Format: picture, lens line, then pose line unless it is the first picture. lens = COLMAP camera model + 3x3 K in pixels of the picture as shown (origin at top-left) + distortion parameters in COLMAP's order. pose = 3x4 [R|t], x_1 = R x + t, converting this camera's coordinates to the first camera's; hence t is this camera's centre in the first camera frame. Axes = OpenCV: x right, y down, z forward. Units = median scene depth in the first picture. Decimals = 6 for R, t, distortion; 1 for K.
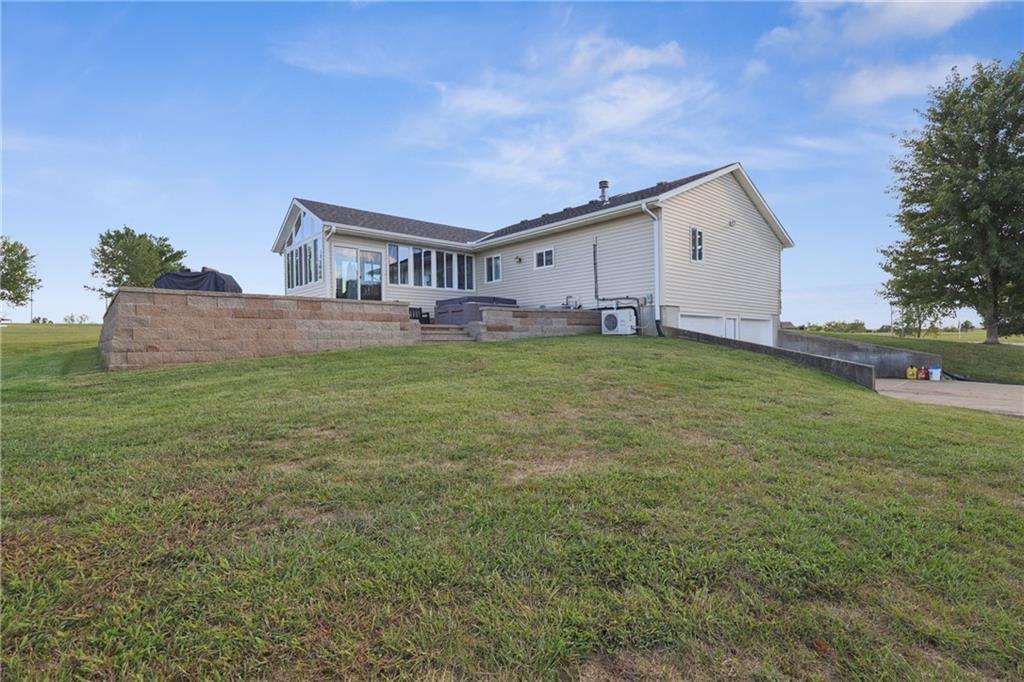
lens RADIAL K [[474.5, 0, 512.1], [0, 474.5, 342.5], [0, 0, 1]] dist [0.002056, 0.000017]
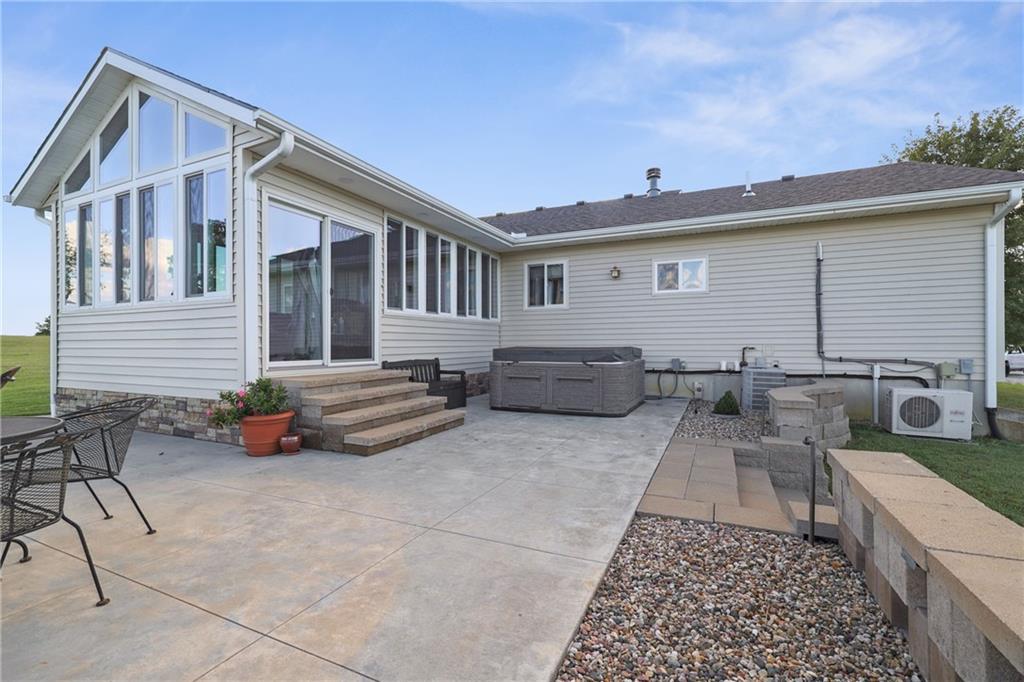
lens RADIAL K [[441.2, 0, 512.4], [0, 441.2, 341.1], [0, 0, 1]] dist [-0.000195, -0.000327]
pose [[0.916545, 0.010445, 0.399794, -0.307016], [-0.005040, 0.999881, -0.014567, -0.086899], [-0.399899, 0.011336, 0.916489, 0.576582]]
